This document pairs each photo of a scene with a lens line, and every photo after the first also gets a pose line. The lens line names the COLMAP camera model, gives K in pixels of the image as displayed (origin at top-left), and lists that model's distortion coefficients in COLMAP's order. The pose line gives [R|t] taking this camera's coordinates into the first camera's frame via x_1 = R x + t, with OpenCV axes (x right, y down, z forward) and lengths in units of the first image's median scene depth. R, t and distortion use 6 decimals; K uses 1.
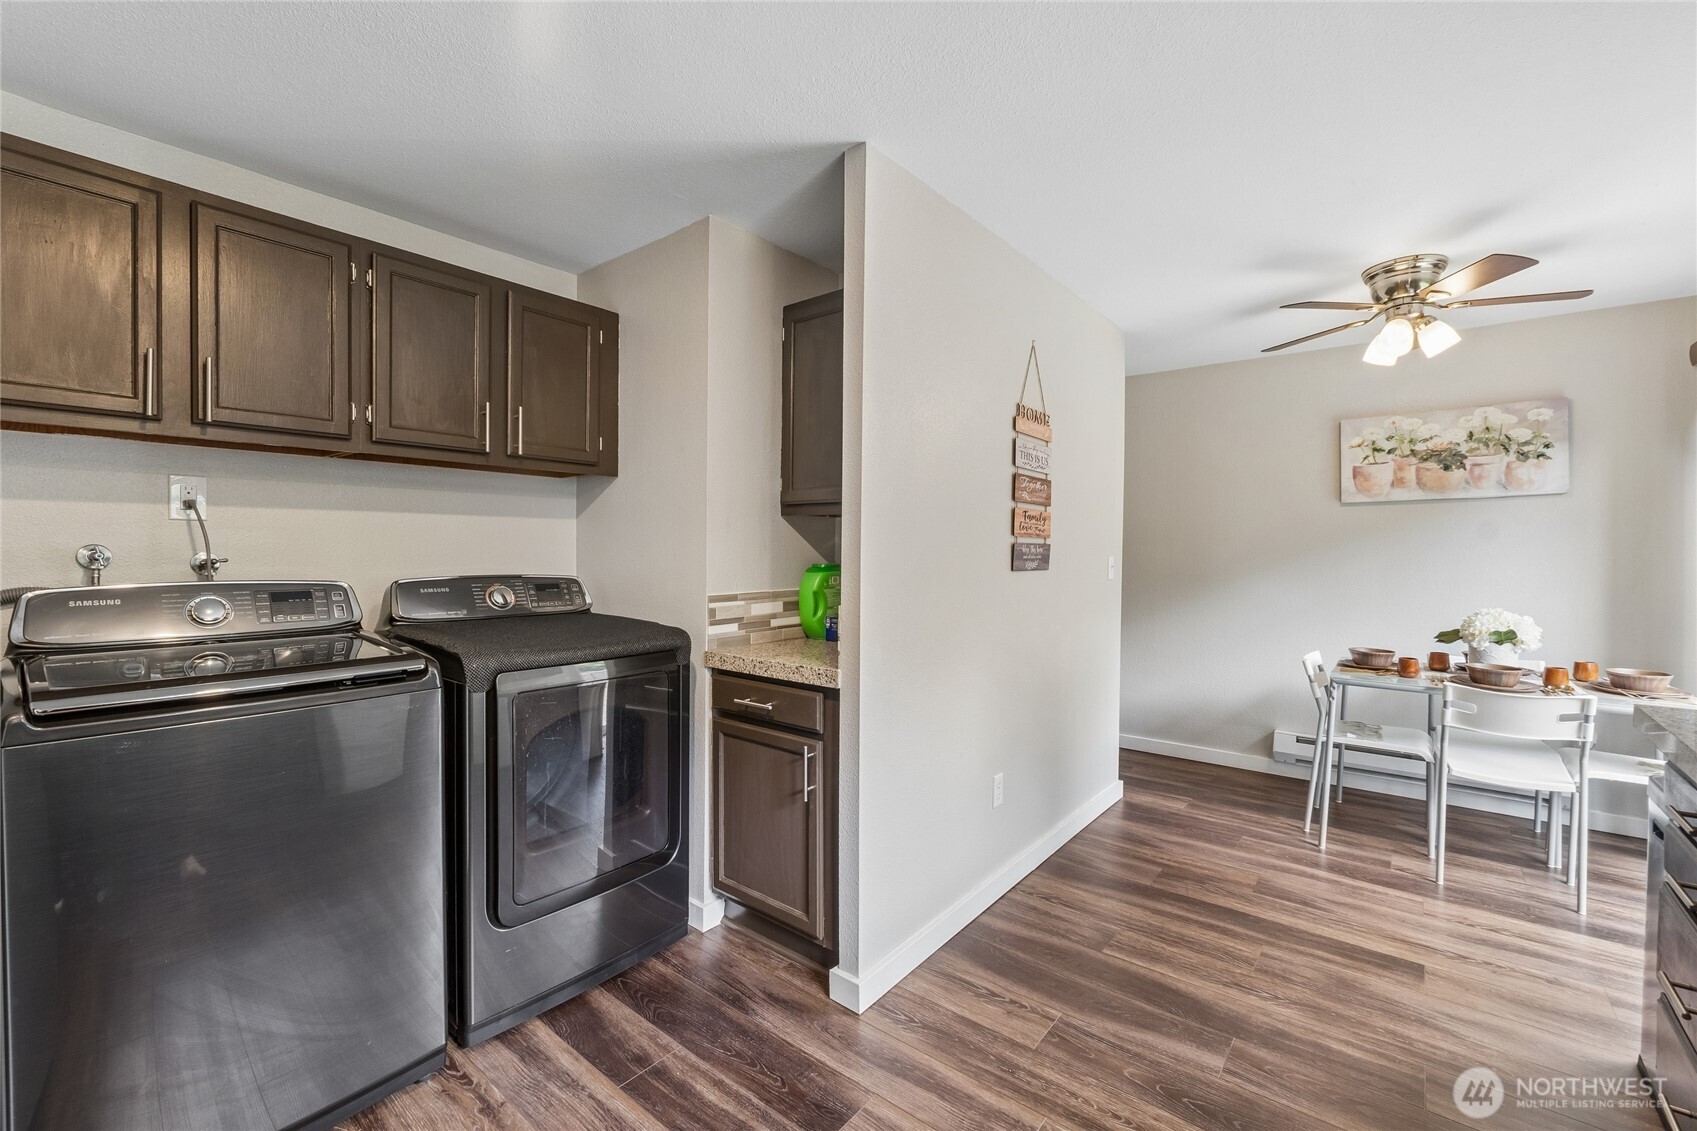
lens RADIAL K [[704.9, 0, 883.8], [0, 704.9, 559.5], [0, 0, 1]] dist [-0.009582, -0.000396]
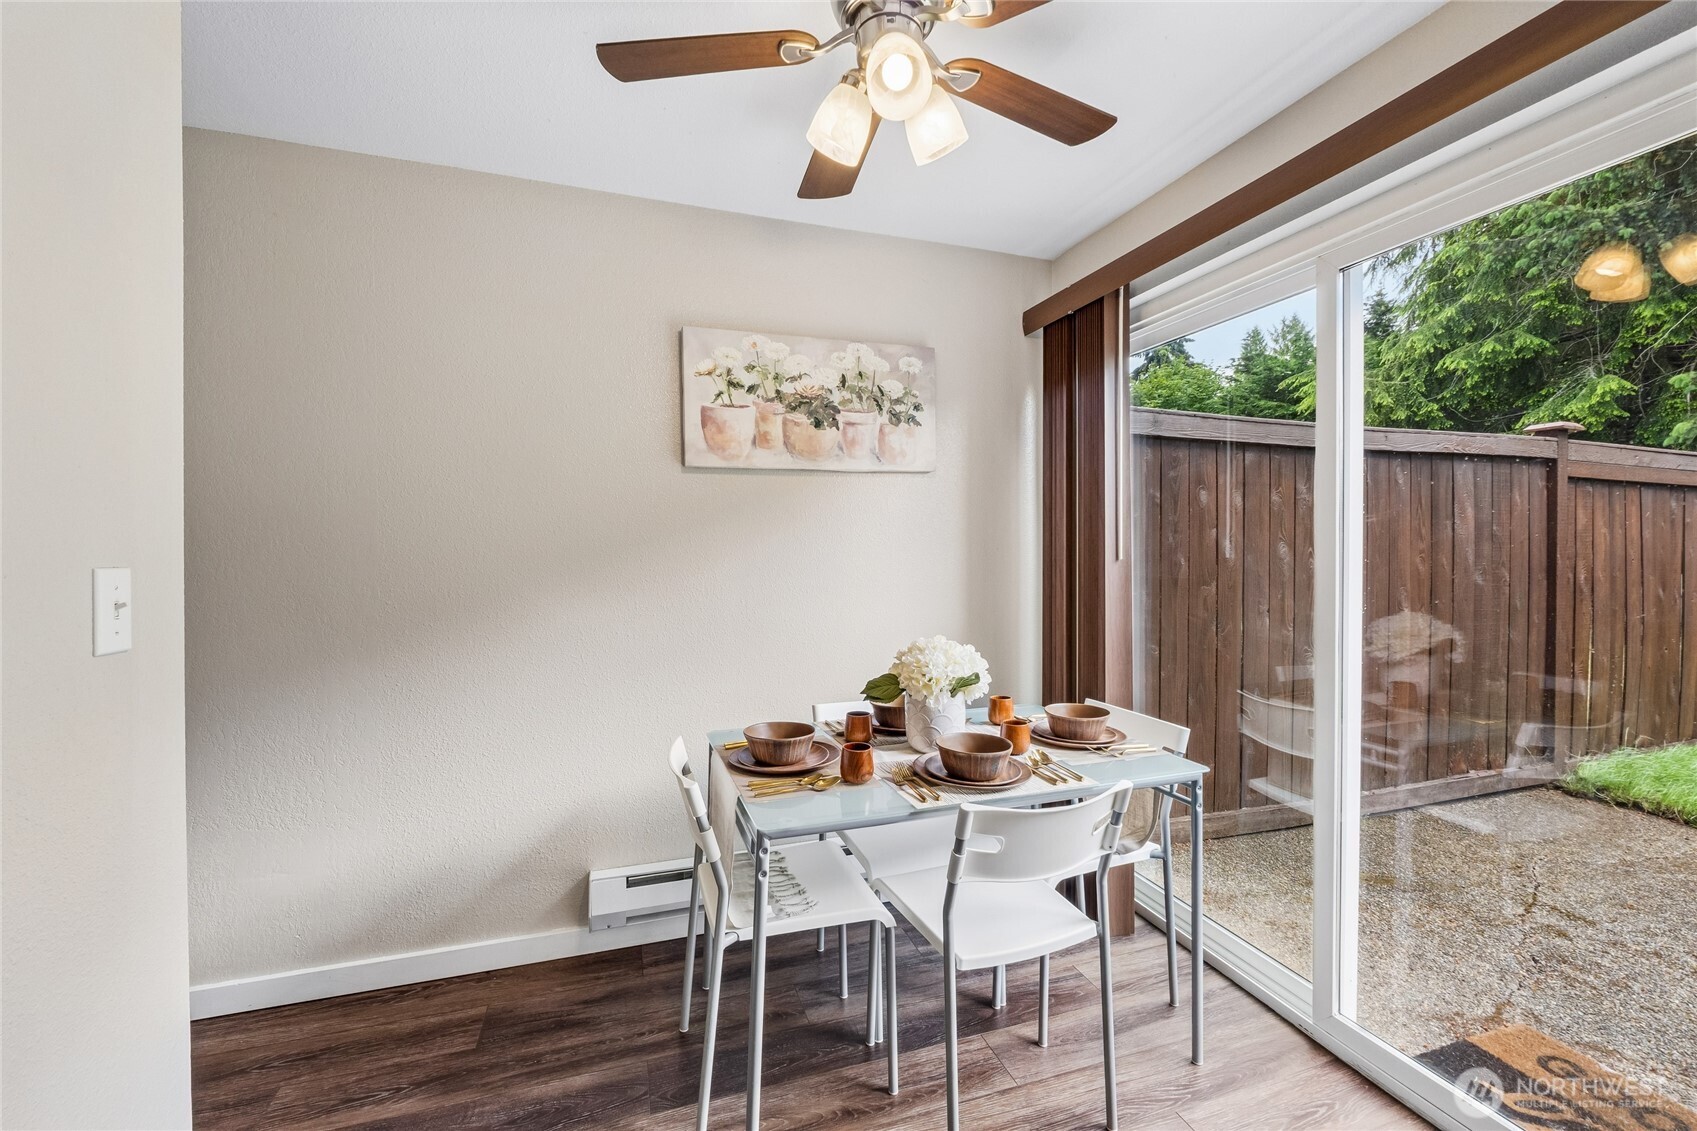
lens RADIAL K [[704.9, 0, 849.2], [0, 704.9, 563.5], [0, 0, 1]] dist [-0.009582, -0.000396]
pose [[0.575185, -0.024292, 0.817662, 0.250579], [0.014223, 0.999705, 0.019694, -0.008263], [-0.817900, 0.000302, 0.575361, 0.562887]]
